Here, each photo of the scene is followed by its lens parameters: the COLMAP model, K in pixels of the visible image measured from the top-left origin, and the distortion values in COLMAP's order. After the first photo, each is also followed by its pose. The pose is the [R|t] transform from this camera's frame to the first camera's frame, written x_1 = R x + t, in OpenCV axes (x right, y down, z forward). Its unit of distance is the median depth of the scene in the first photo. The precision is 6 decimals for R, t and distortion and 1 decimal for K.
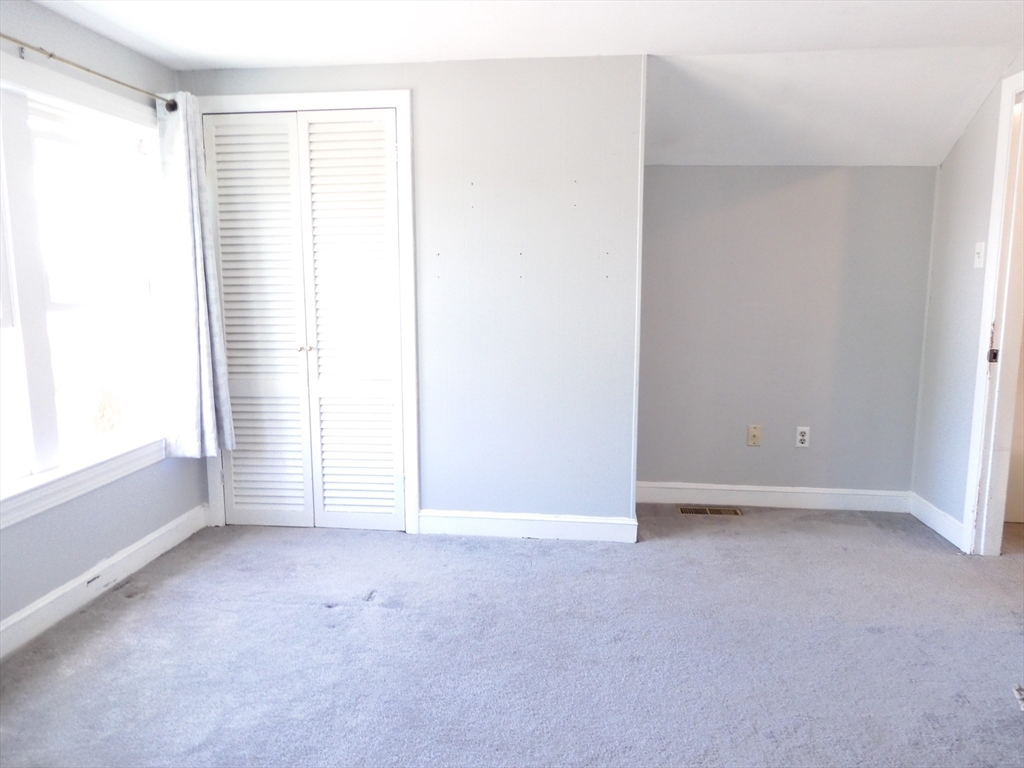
lens RADIAL K [[745.8, 0, 512.0], [0, 745.8, 384.0], [0, 0, 1]] dist [0.010724, -0.006176]
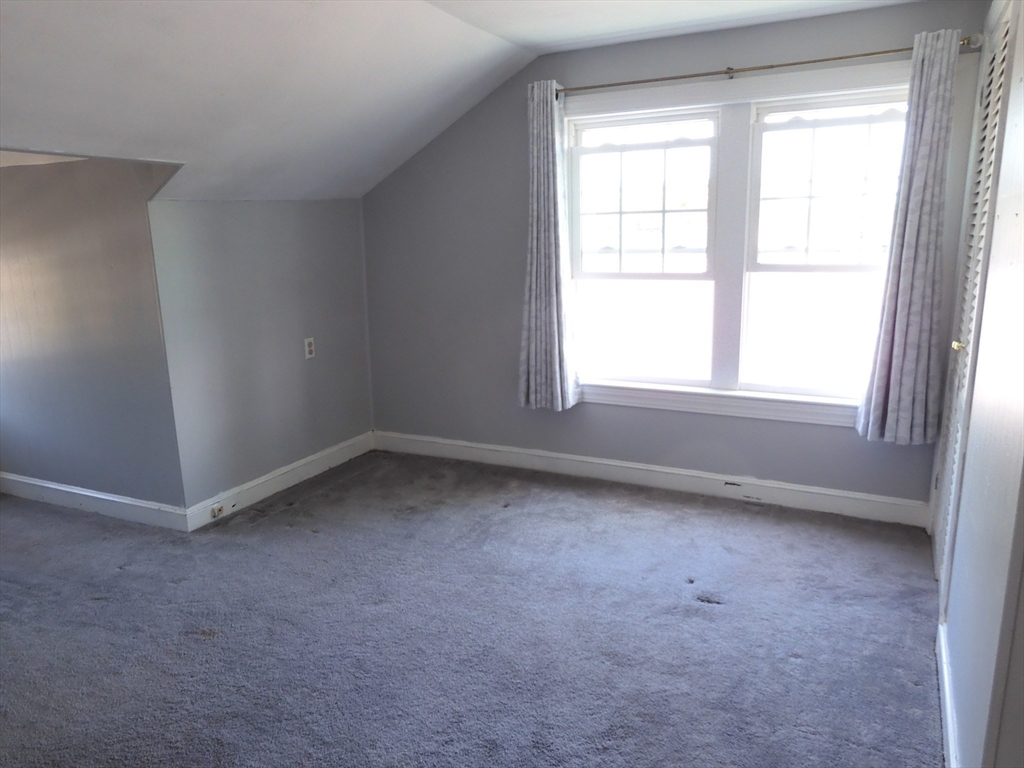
lens RADIAL K [[745.8, 0, 512.0], [0, 745.8, 384.0], [0, 0, 1]] dist [0.010724, -0.006176]
pose [[-0.367028, 0.206547, -0.906989, 0.689177], [-0.113555, 0.957796, 0.264069, -0.193073], [0.923253, 0.199914, -0.328083, 1.027637]]
